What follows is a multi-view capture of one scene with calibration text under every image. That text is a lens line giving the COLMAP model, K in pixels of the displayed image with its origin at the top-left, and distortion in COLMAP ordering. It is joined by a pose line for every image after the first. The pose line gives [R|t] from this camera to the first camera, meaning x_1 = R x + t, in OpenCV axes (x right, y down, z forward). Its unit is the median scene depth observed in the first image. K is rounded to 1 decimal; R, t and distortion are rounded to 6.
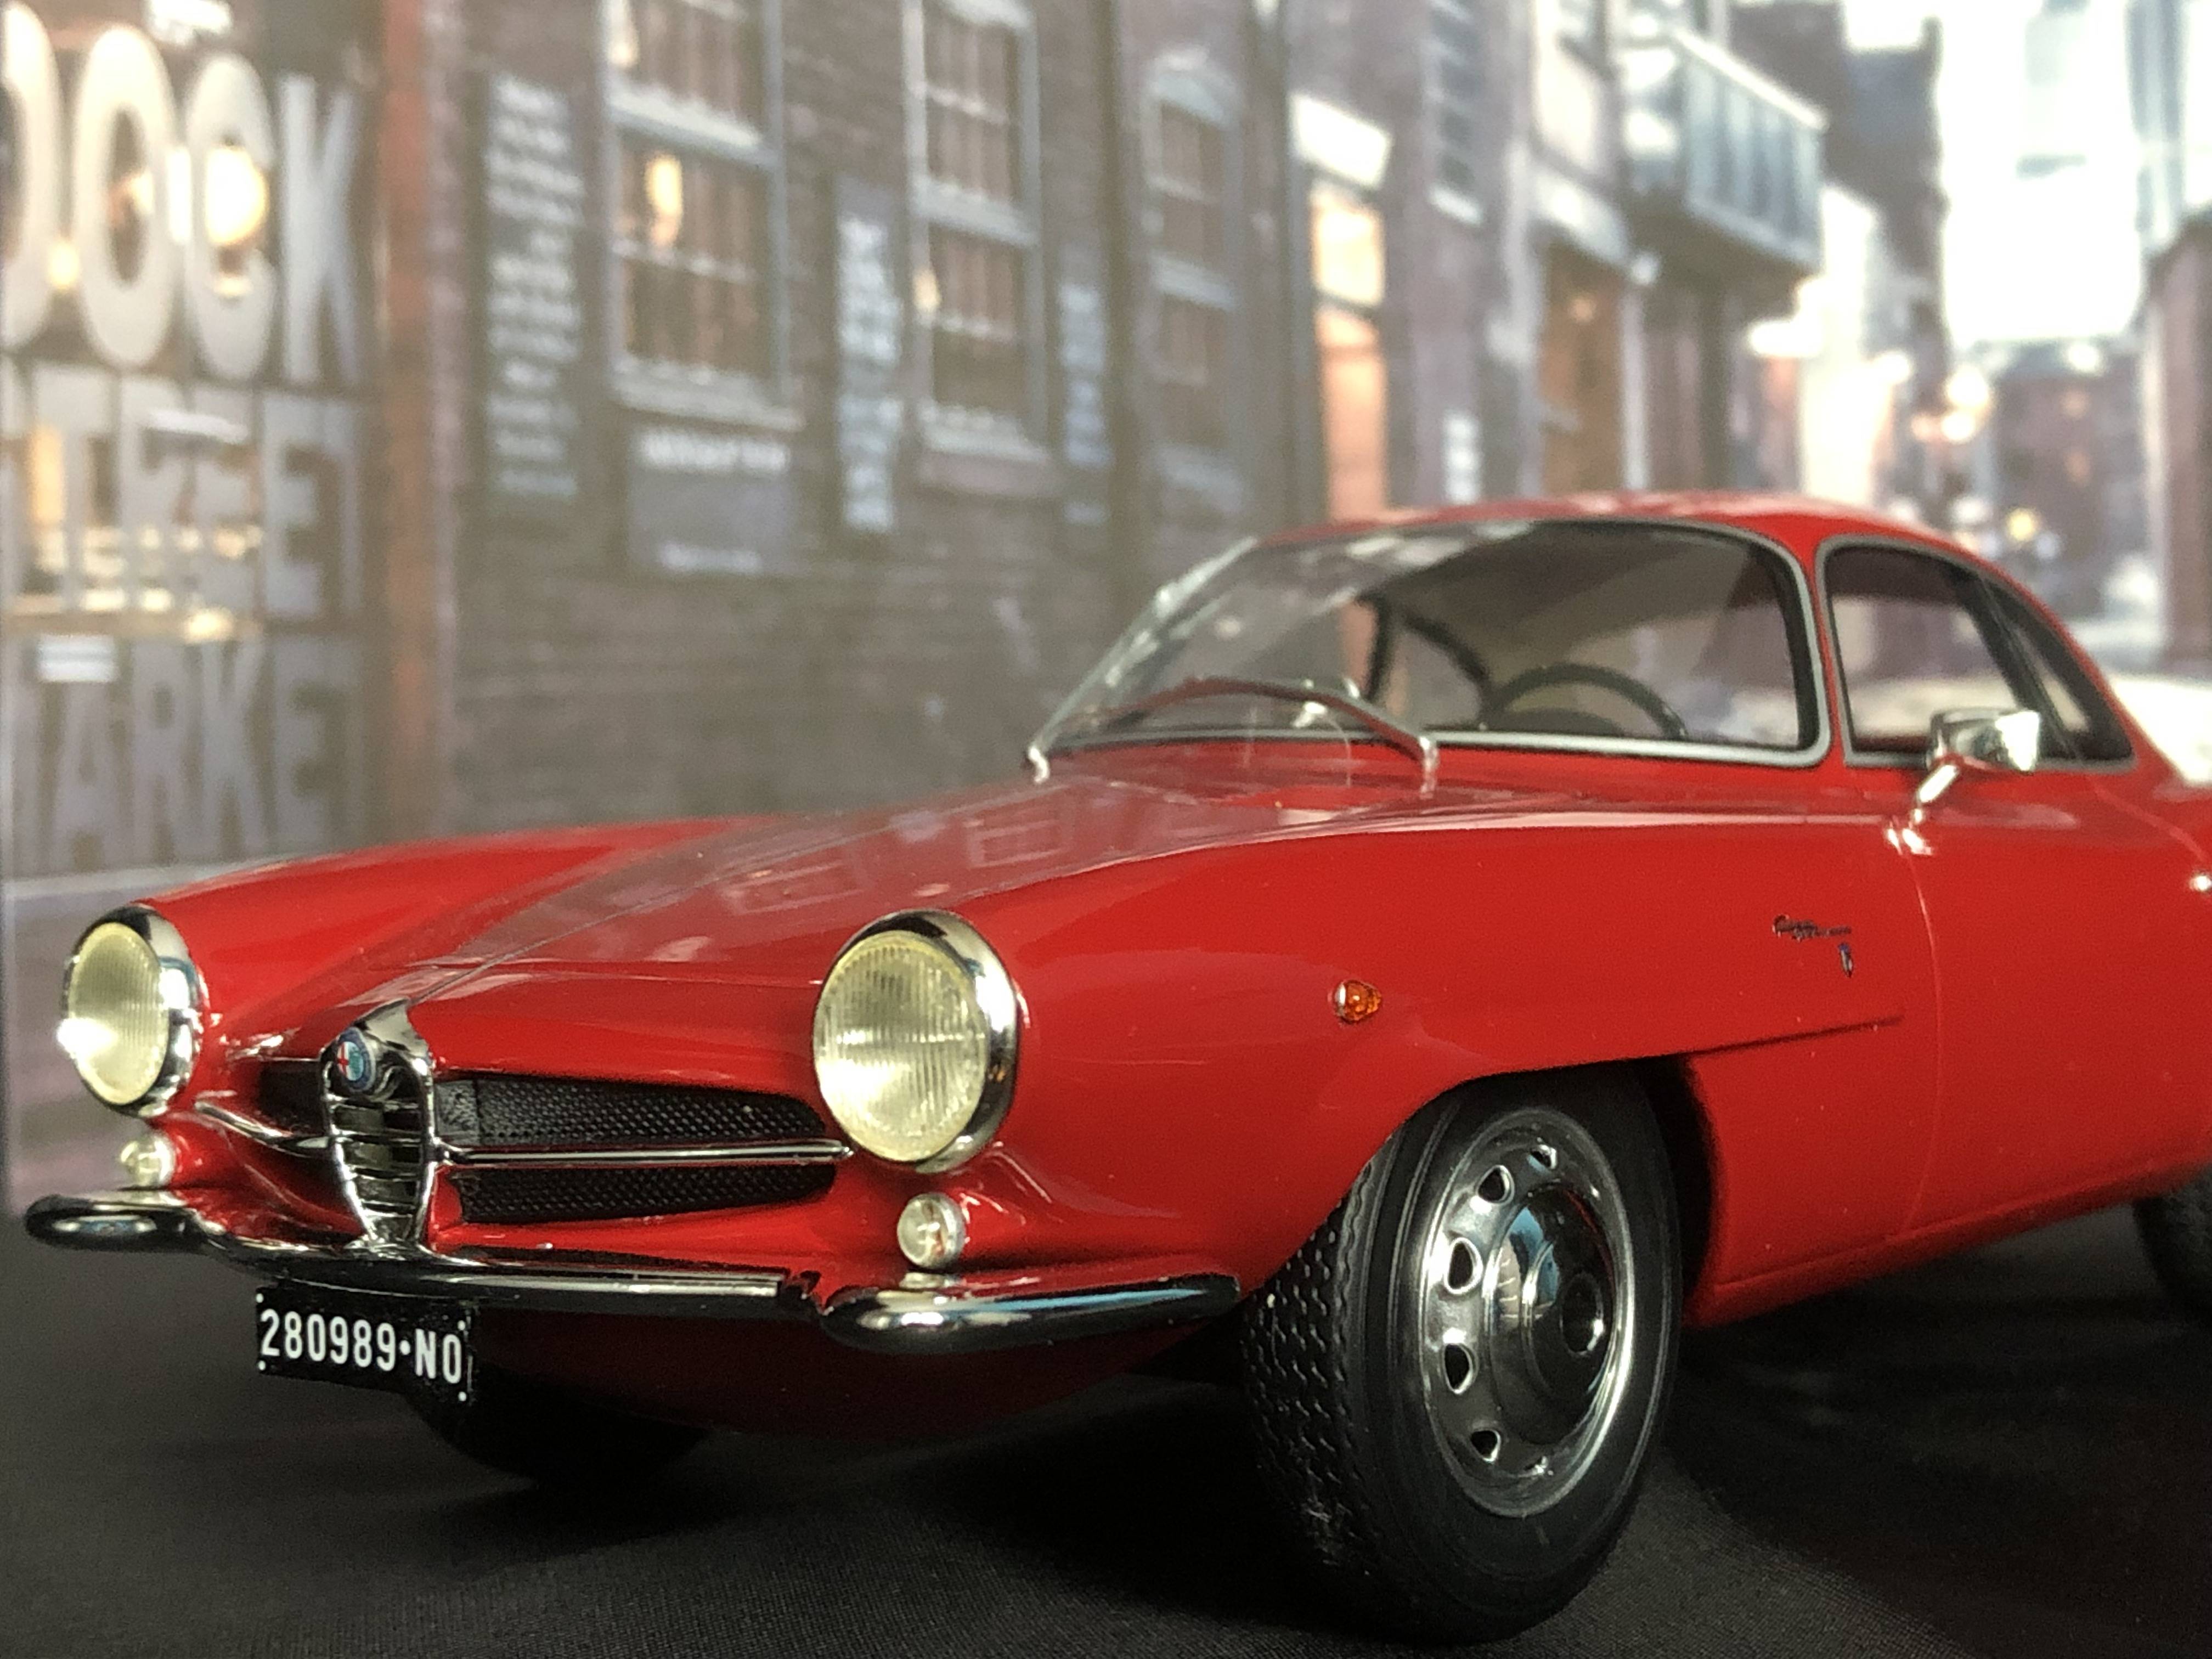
lens RADIAL K [[3225.5, 0, 1106.0], [0, 3225.5, 829.5], [0, 0, 1]] dist [0.126392, 0.019374]
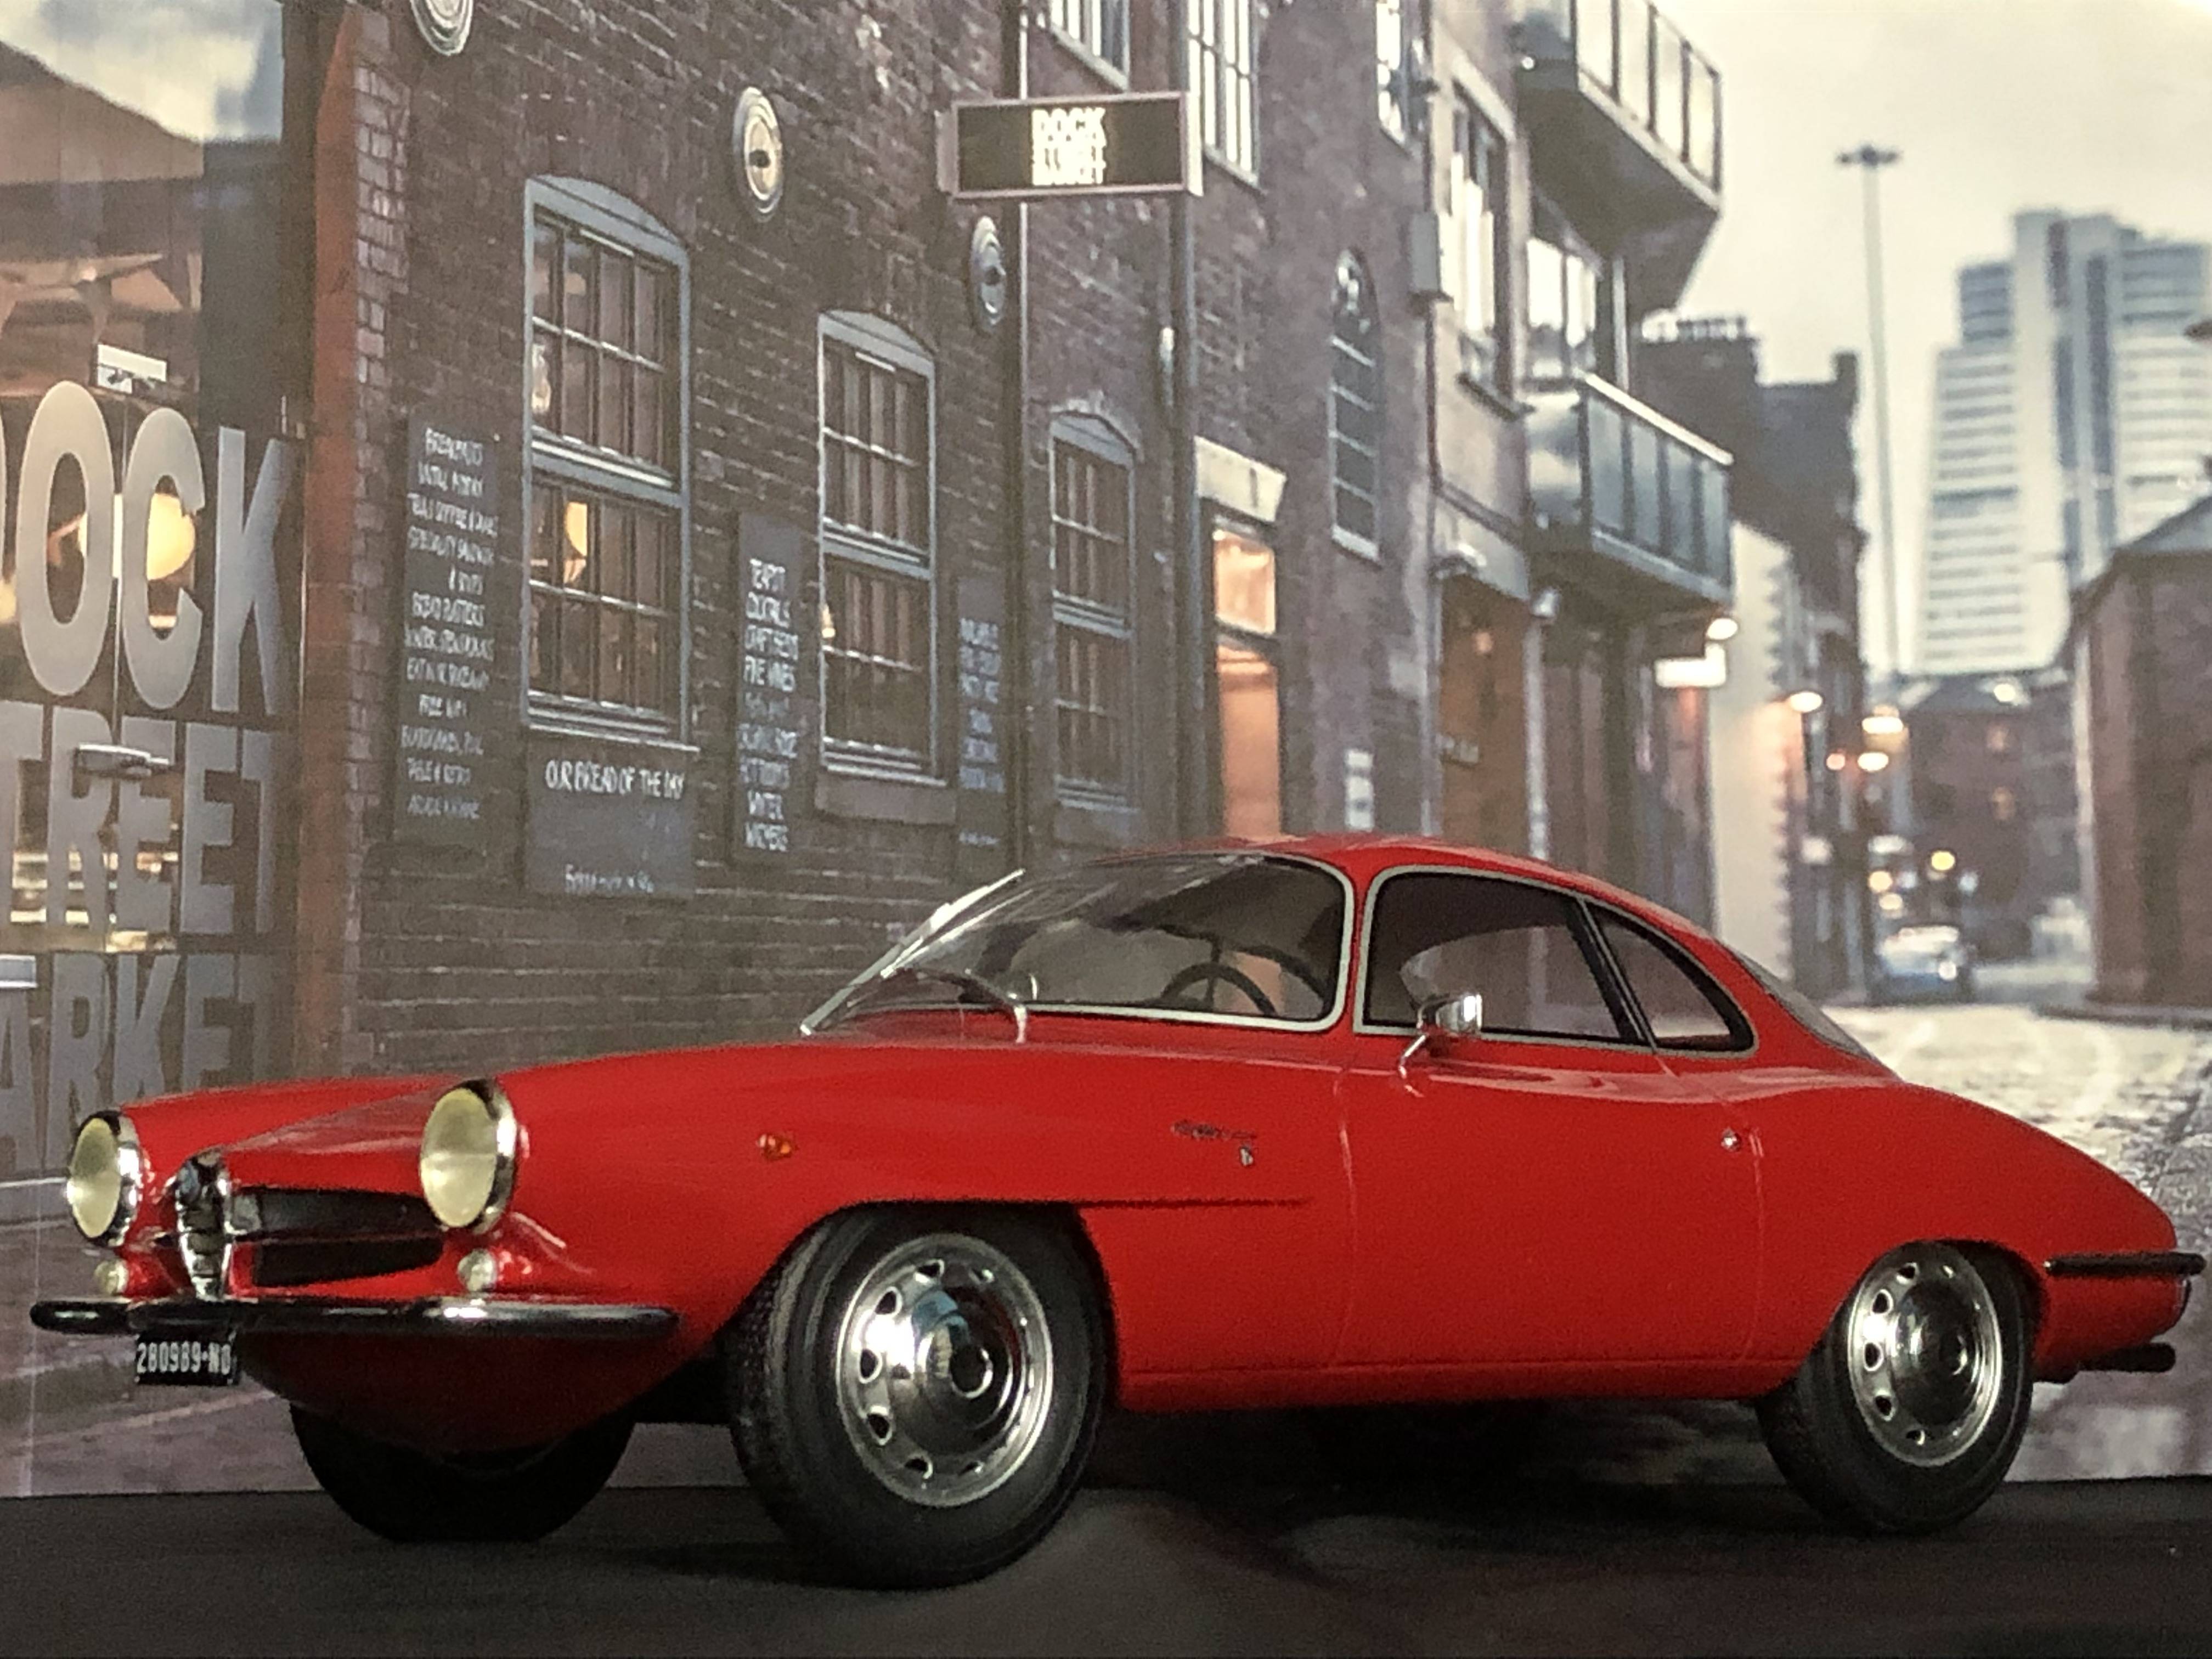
lens RADIAL K [[4563.4, 0, 1106.0], [0, 4563.4, 829.5], [0, 0, 1]] dist [0.292517, 0.030866]
pose [[0.998113, 0.009990, -0.060579, 0.126462], [-0.015287, 0.996036, -0.087630, 0.026467], [0.059464, 0.088391, 0.994309, -0.455287]]
